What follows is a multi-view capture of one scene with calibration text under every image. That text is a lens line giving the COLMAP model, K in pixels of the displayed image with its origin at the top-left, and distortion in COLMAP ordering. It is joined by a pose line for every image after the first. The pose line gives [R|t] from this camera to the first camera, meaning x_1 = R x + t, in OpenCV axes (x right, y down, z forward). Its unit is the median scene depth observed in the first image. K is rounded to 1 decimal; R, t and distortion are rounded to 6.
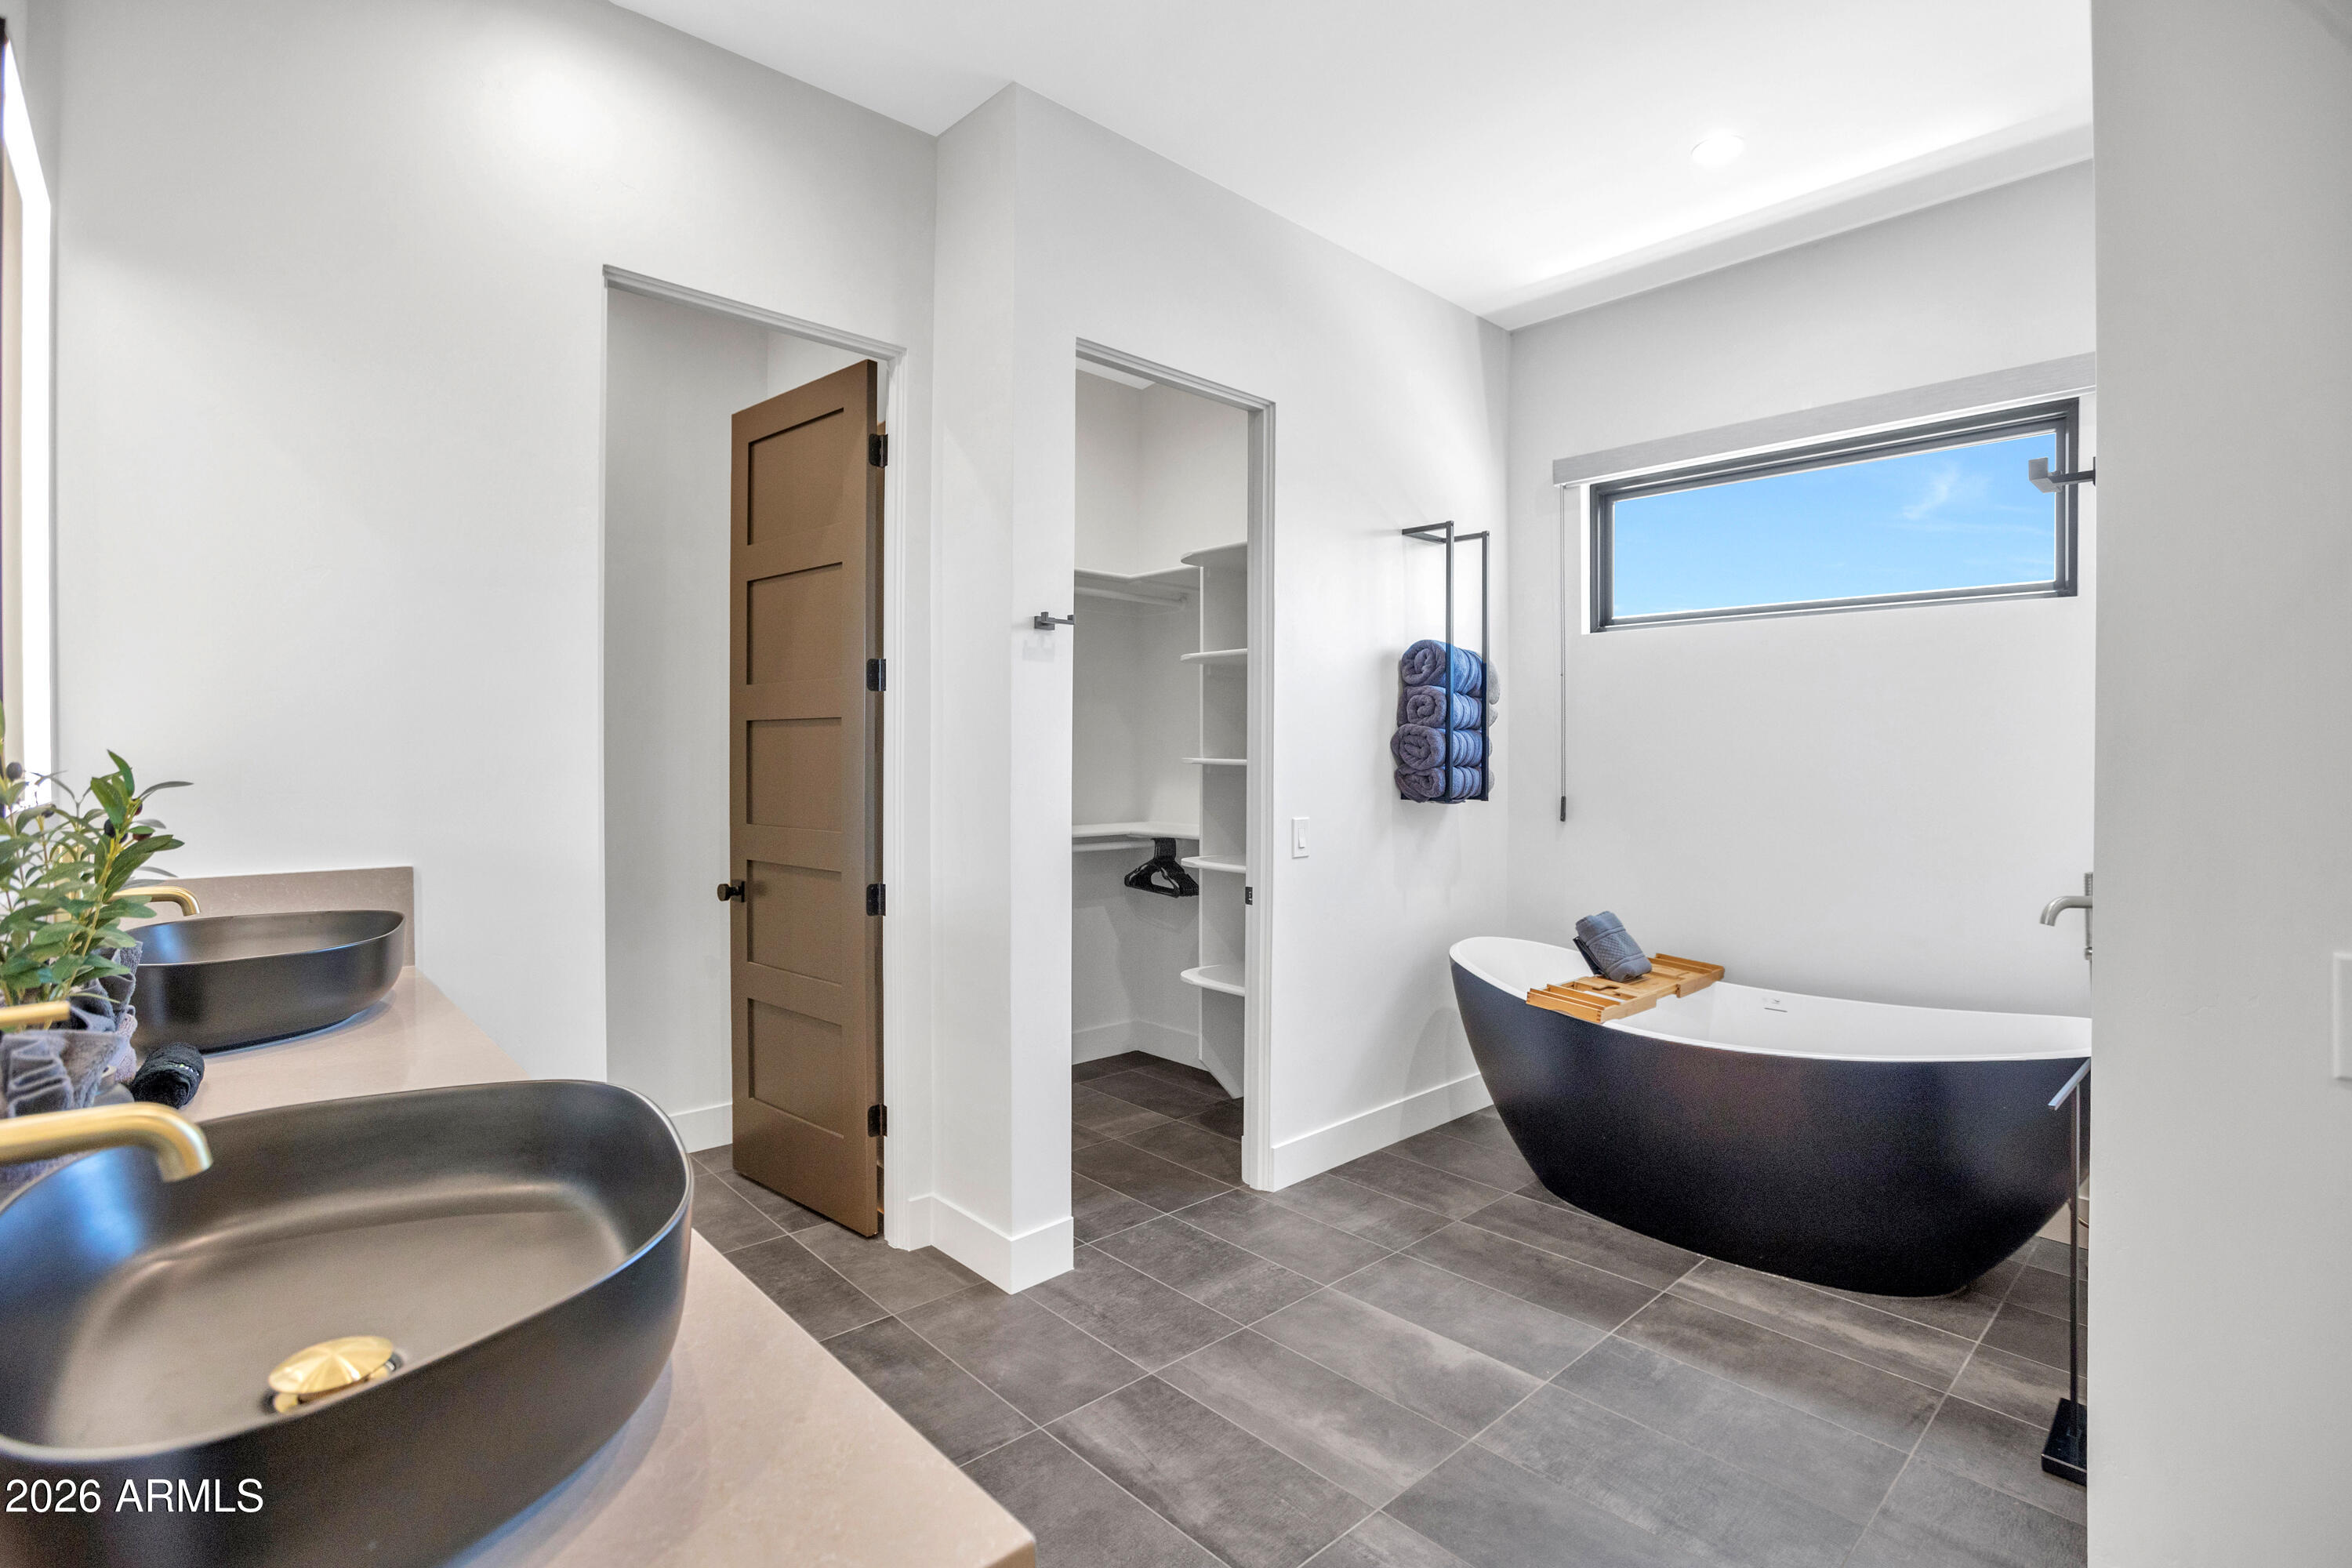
lens RADIAL K [[1119.3, 0, 1189.3], [0, 1119.3, 763.7], [0, 0, 1]] dist [-0.018771, 0.000404]
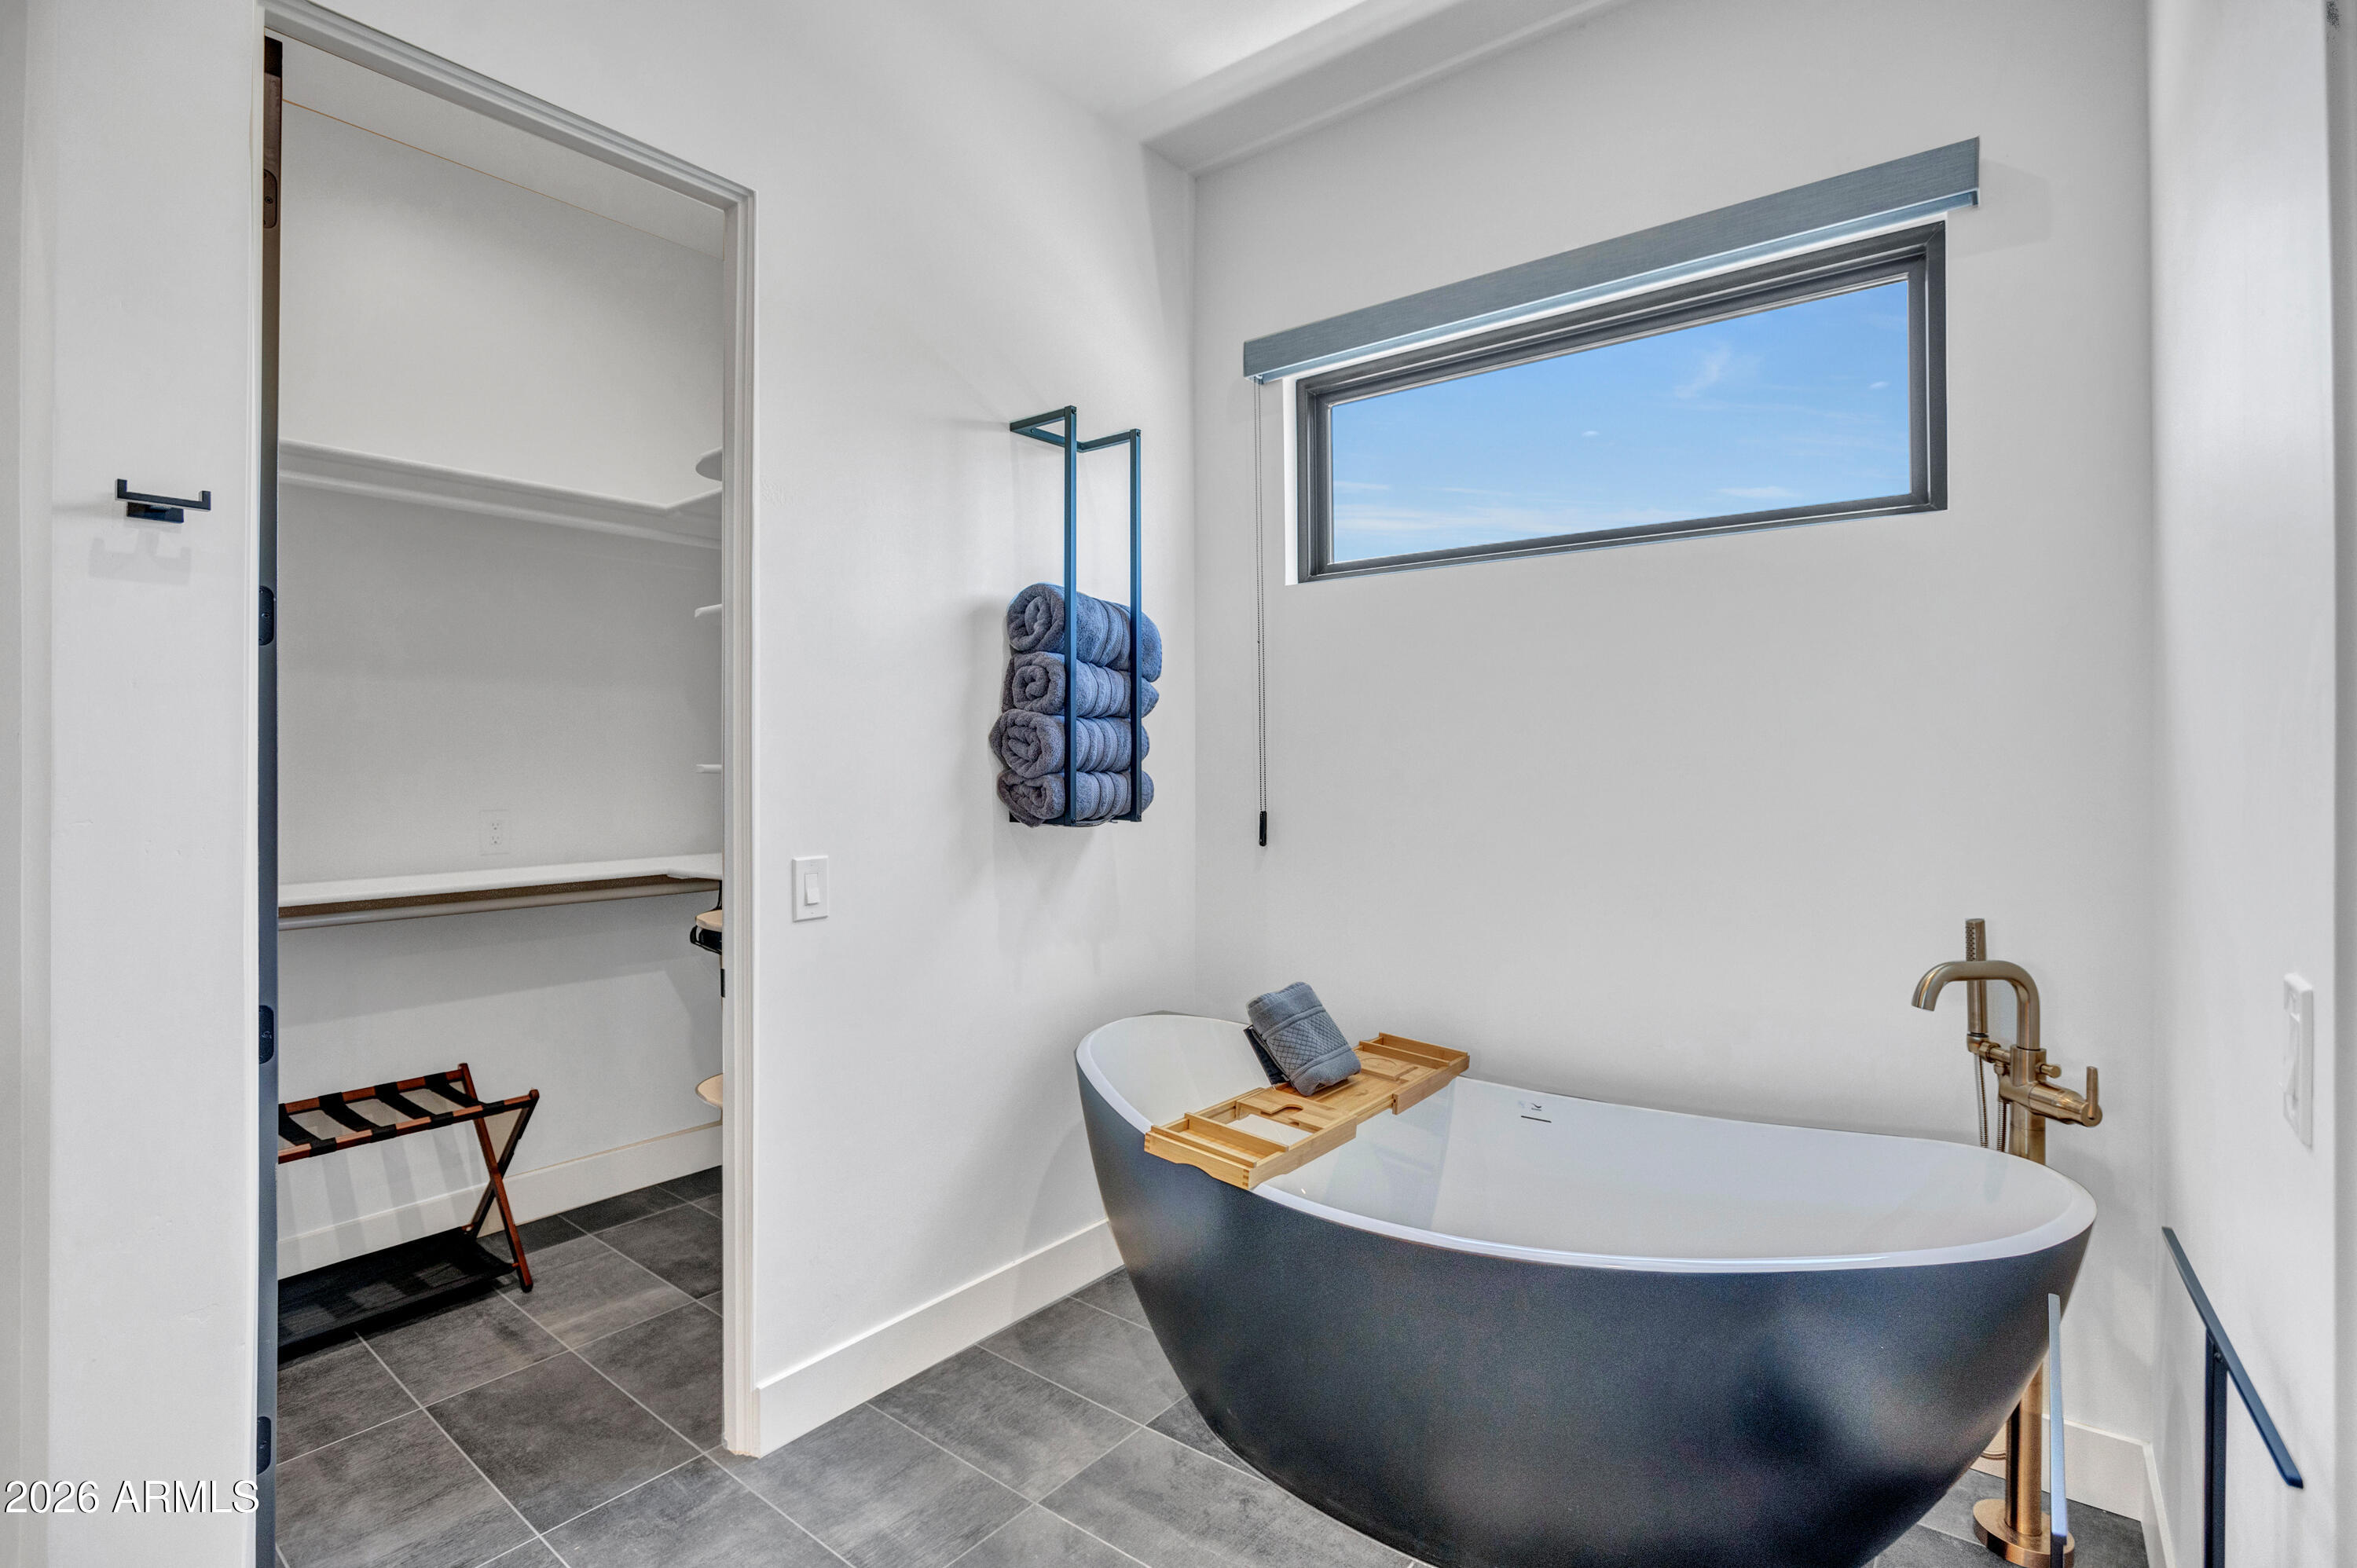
lens RADIAL K [[1121.6, 0, 1165.8], [0, 1121.6, 778.9], [0, 0, 1]] dist [-0.018771, 0.000404]
pose [[0.992936, -0.011264, 0.118113, 0.208139], [0.010098, 0.999894, 0.010459, 0.000013], [-0.118218, -0.009192, 0.992945, 0.322980]]
